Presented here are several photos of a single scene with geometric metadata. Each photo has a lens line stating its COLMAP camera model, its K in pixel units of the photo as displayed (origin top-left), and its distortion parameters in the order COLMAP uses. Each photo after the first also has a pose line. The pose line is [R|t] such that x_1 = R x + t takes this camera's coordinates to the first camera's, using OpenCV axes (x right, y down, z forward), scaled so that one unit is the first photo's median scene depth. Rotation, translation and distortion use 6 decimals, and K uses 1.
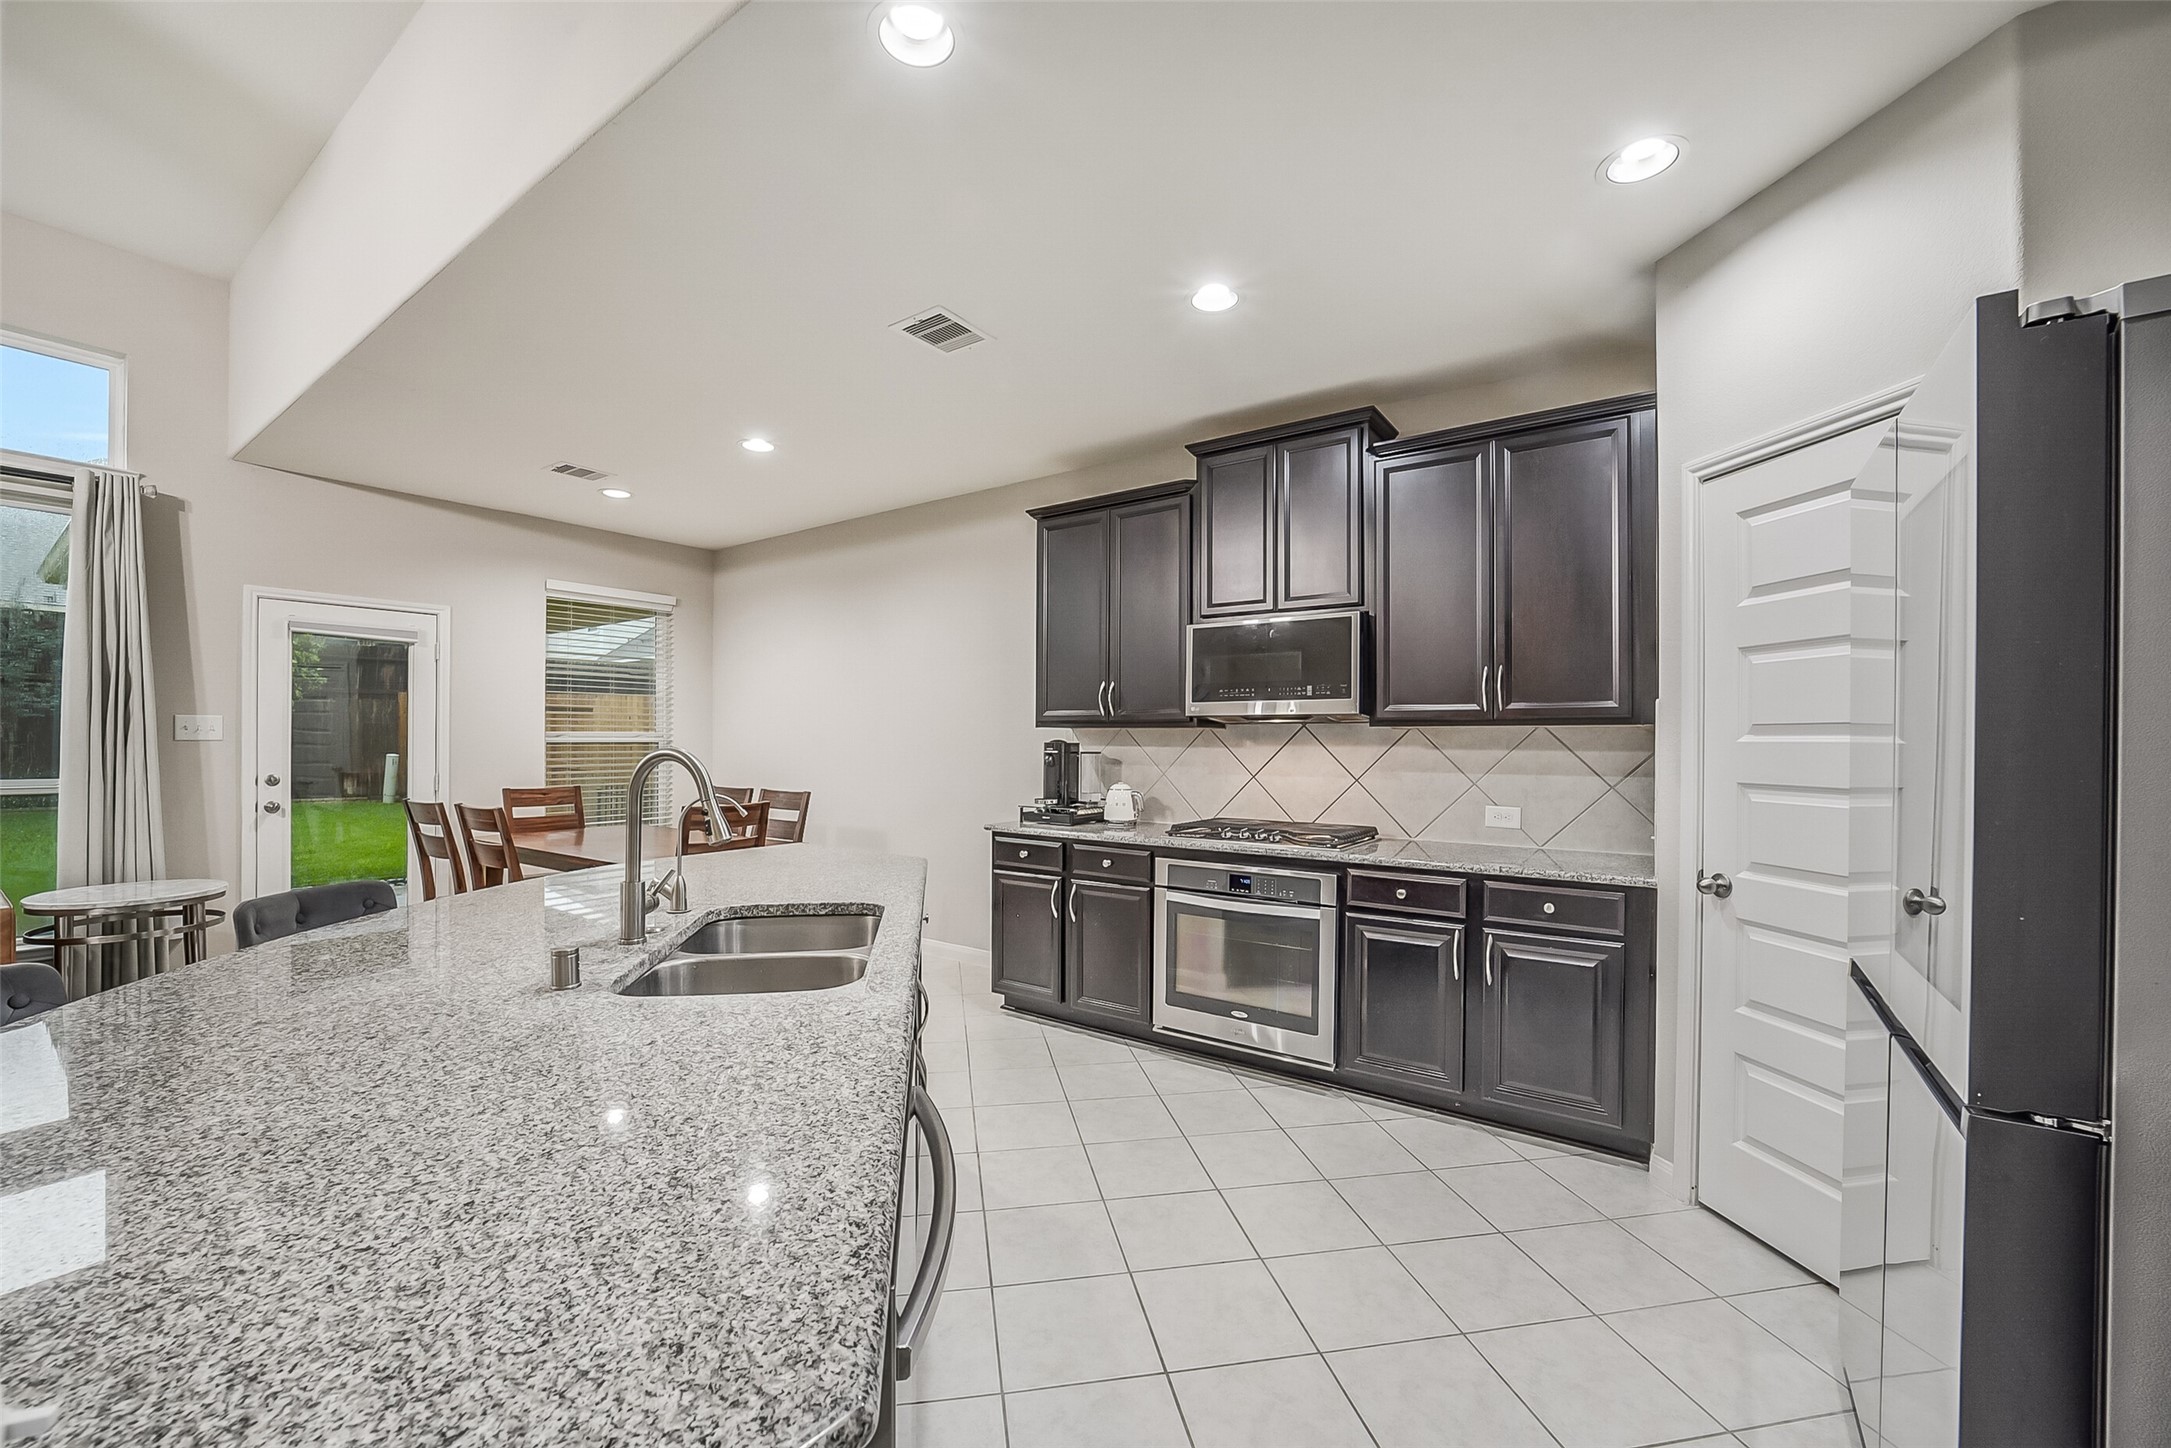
lens RADIAL K [[861.6, 0, 1081.4], [0, 861.6, 739.8], [0, 0, 1]] dist [-0.038938, 0.011427]
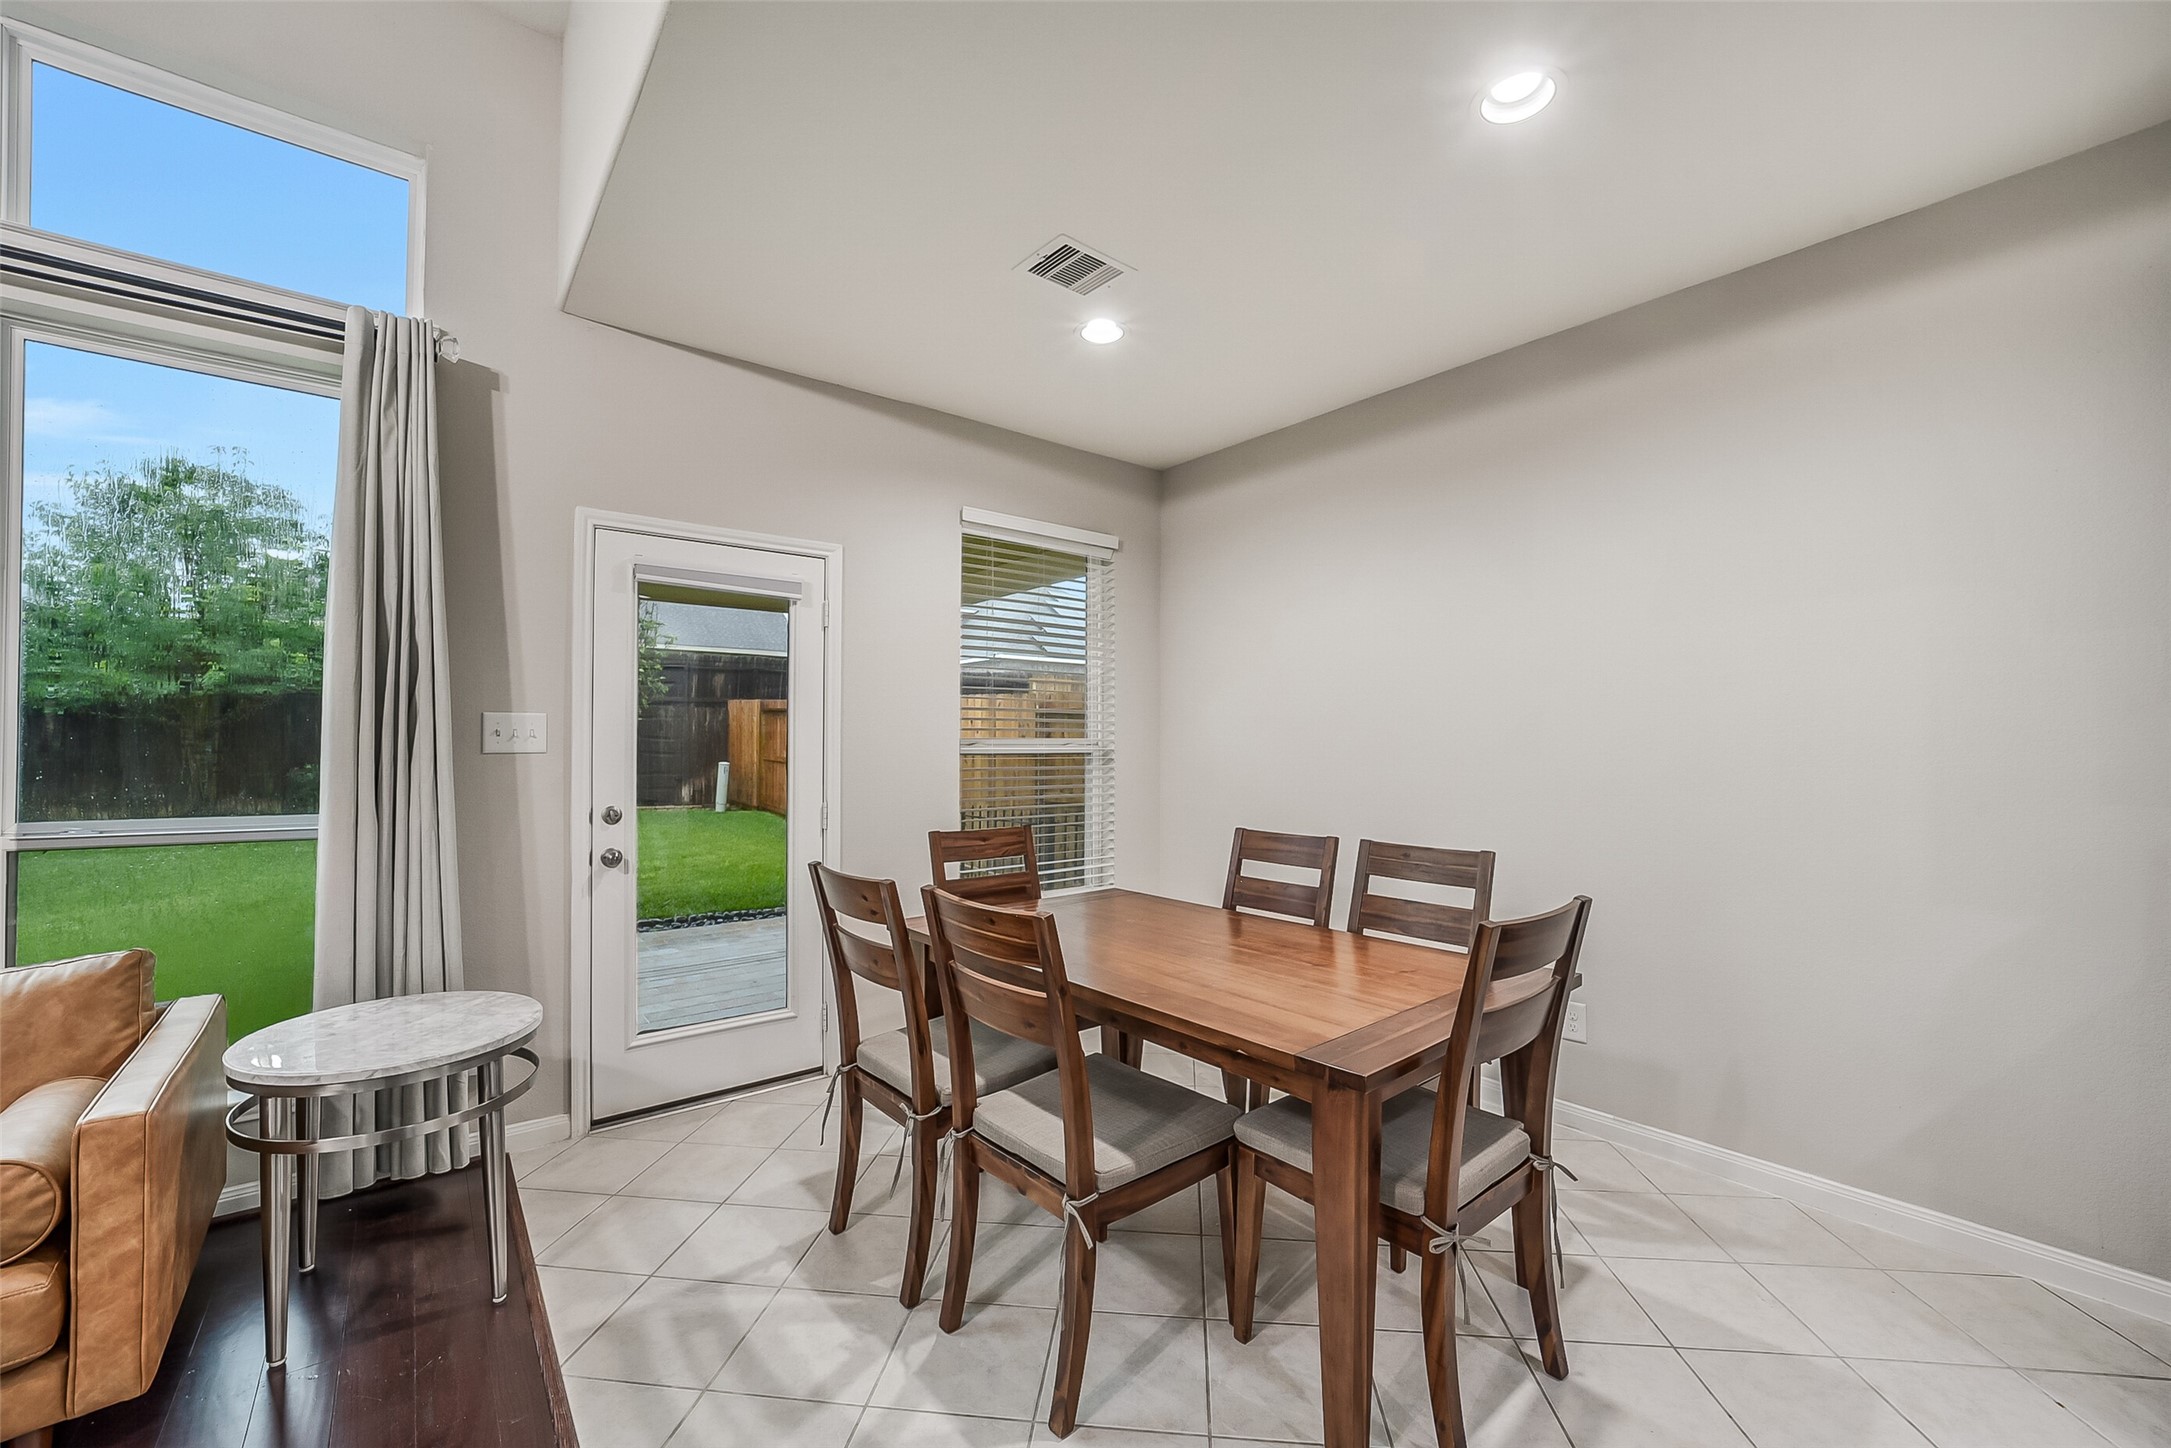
lens RADIAL K [[861.6, 0, 1081.4], [0, 861.6, 739.8], [0, 0, 1]] dist [-0.038938, 0.011427]
pose [[0.962010, -0.003845, -0.272988, -0.529104], [0.001960, 0.999972, -0.007175, -0.004248], [0.273008, 0.006367, 0.961991, 0.564692]]
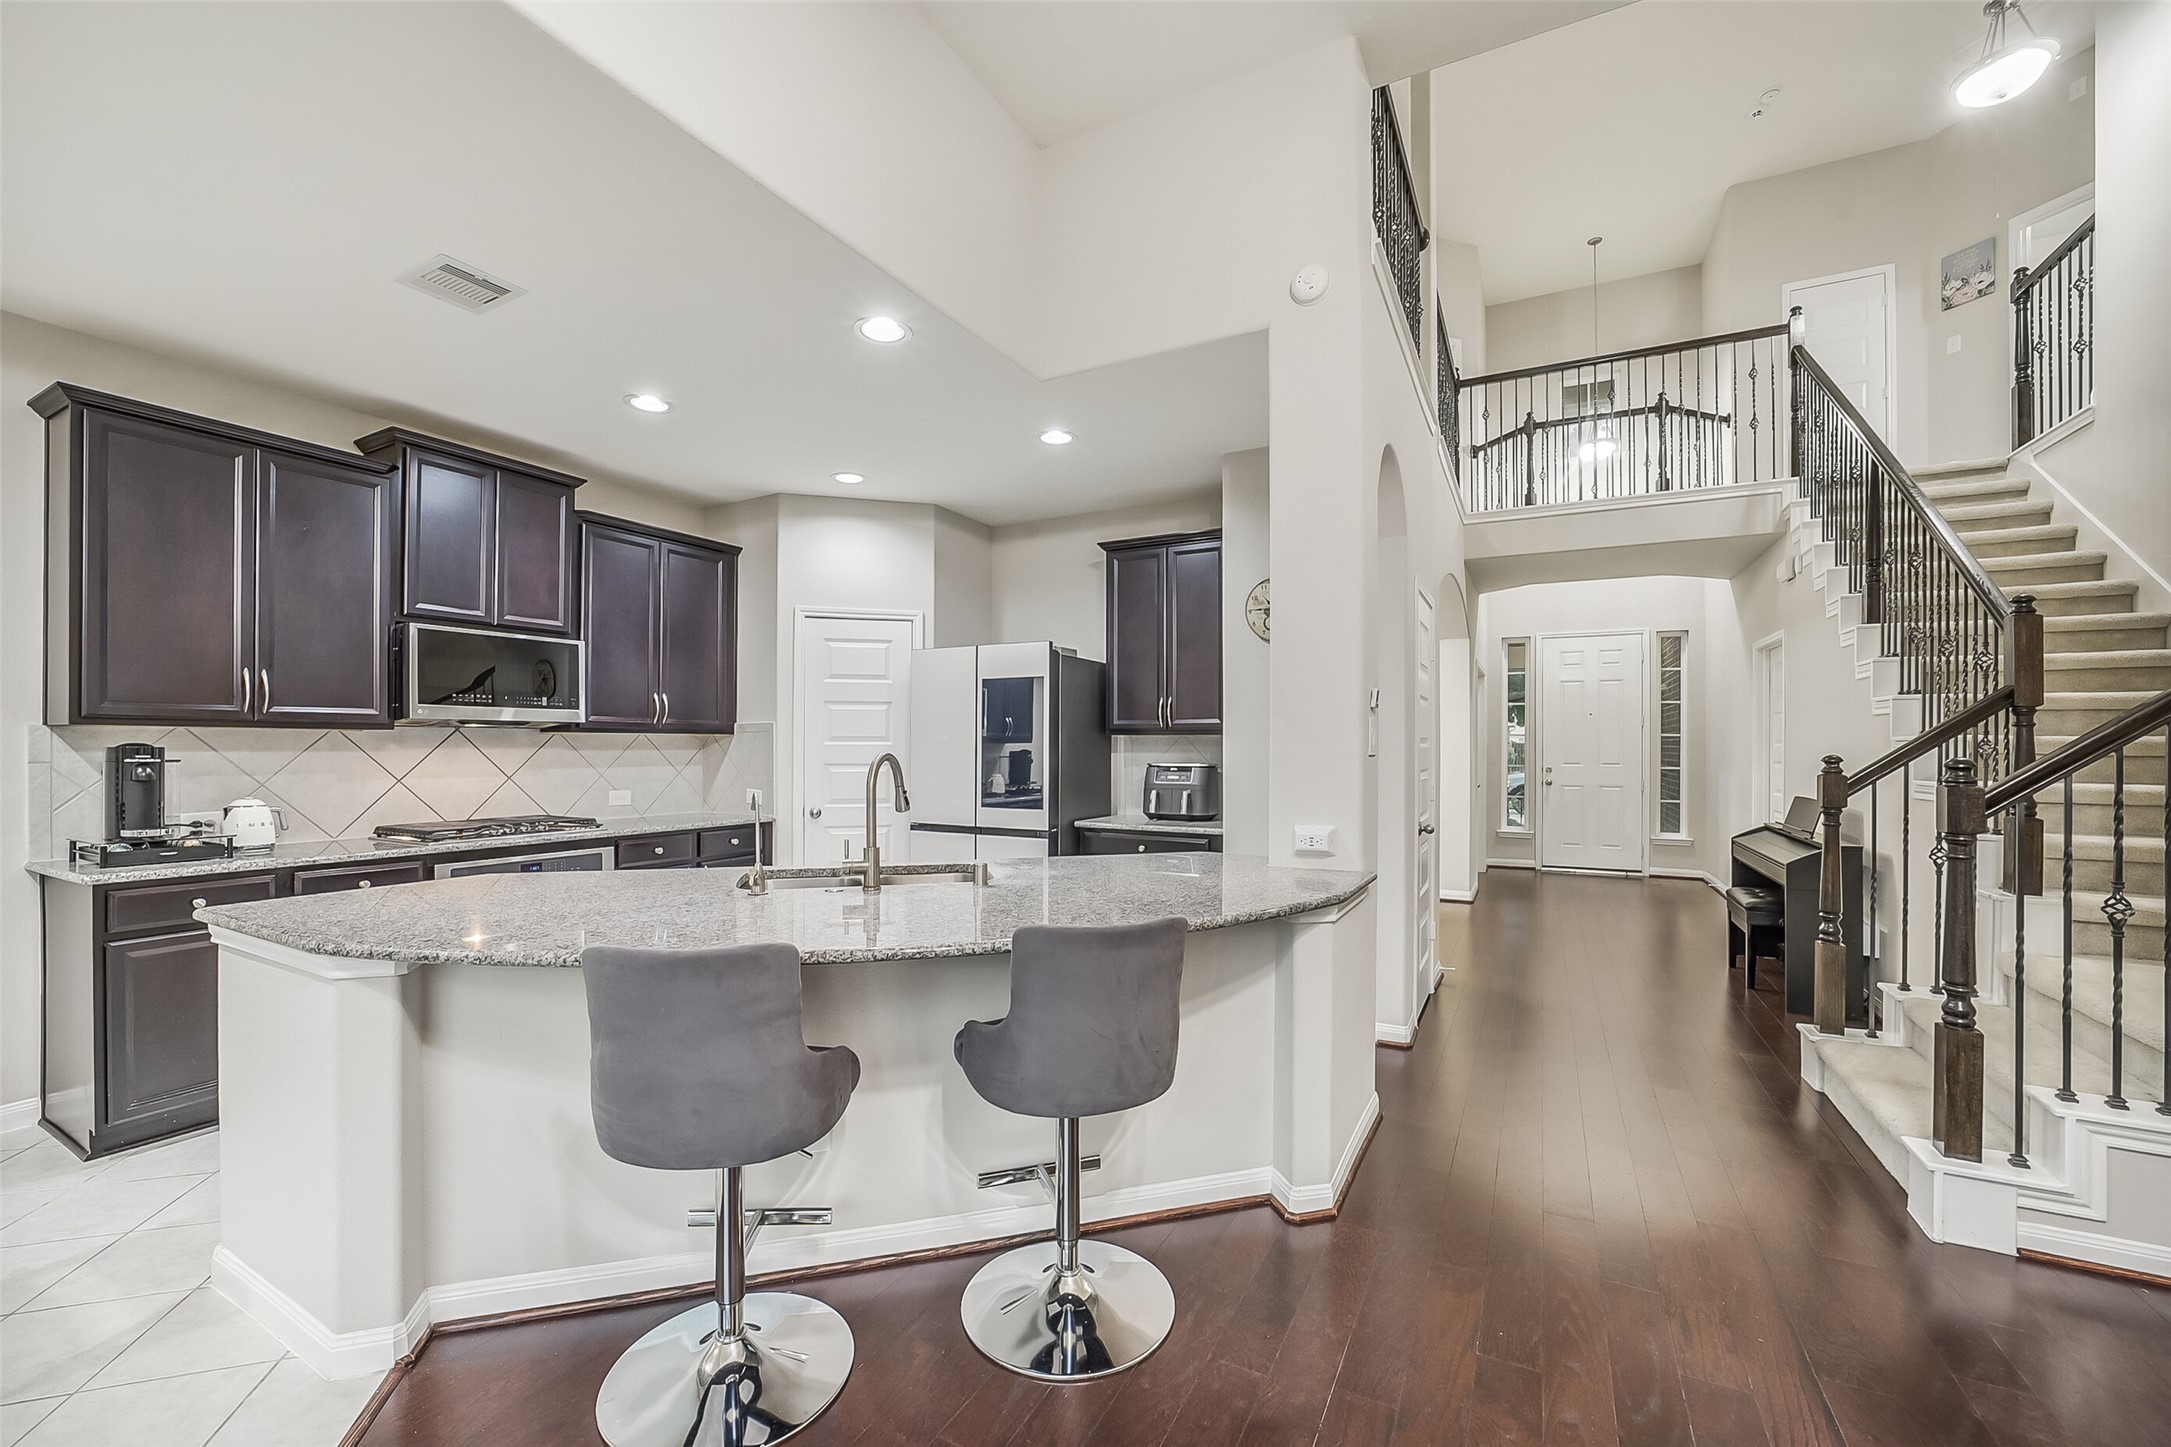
lens RADIAL K [[848.5, 0, 1091.7], [0, 848.5, 742.5], [0, 0, 1]] dist [-0.021141, 0.000083]
pose [[-0.130346, -0.001407, 0.991468, -0.879053], [-0.003541, 0.999993, 0.000953, -0.004400], [-0.991462, -0.003386, -0.130350, 0.364459]]
